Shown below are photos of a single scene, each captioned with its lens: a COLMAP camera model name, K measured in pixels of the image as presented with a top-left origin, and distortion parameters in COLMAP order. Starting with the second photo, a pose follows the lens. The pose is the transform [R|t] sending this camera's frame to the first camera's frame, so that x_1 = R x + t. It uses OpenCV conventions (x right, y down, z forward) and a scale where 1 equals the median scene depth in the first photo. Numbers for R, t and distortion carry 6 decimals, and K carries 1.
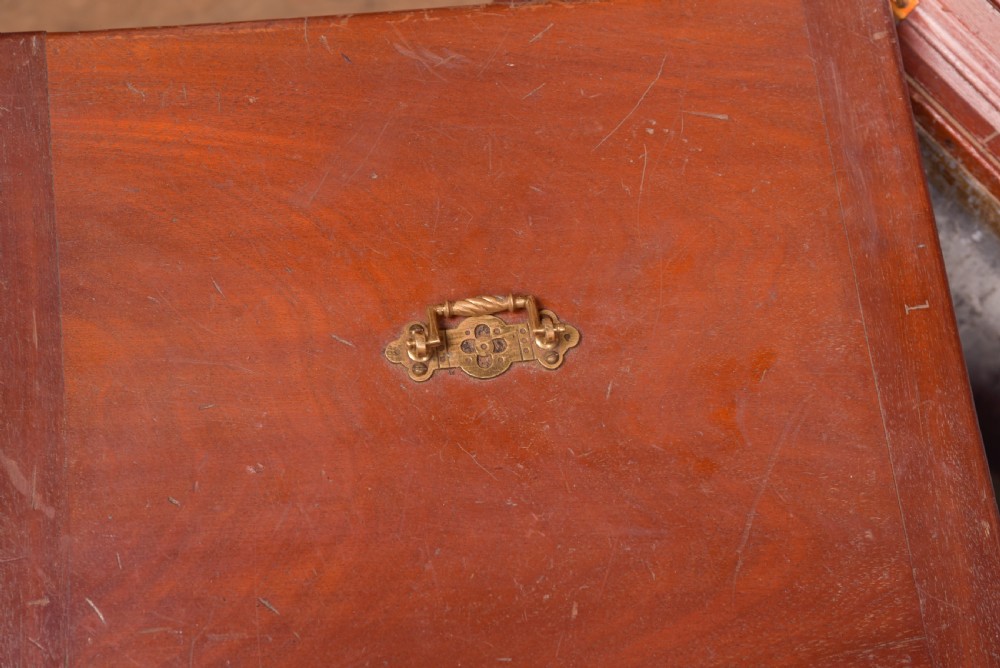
lens RADIAL K [[1788.7, 0, 491.7], [0, 1788.7, 340.8], [0, 0, 1]] dist [0.152134, 0.000000]
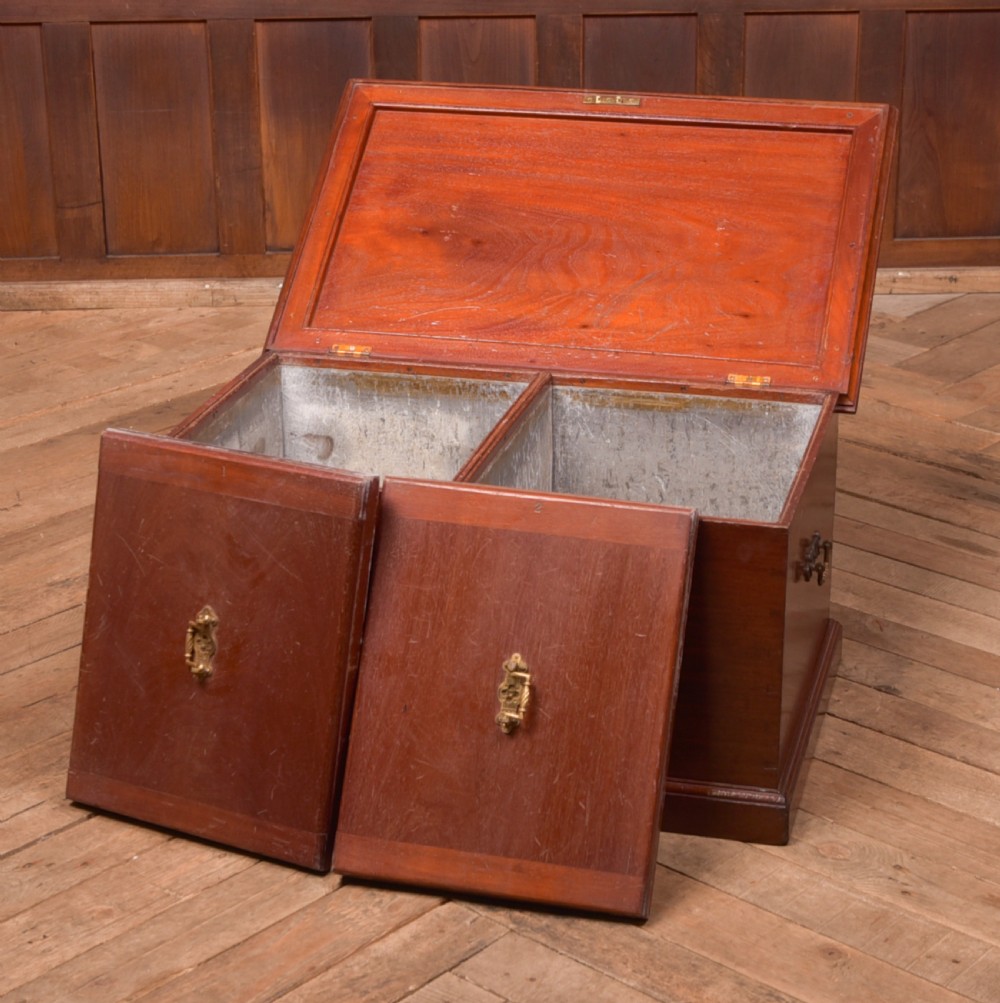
lens RADIAL K [[2236.5, 0, 523.5], [0, 2236.5, 461.9], [0, 0, 1]] dist [-0.047748, 0.000000]
pose [[0.823884, -0.256268, 0.505511, -1.480056], [0.552458, 0.562226, -0.615380, 2.359772], [-0.126509, 0.786275, 0.604786, -1.030889]]
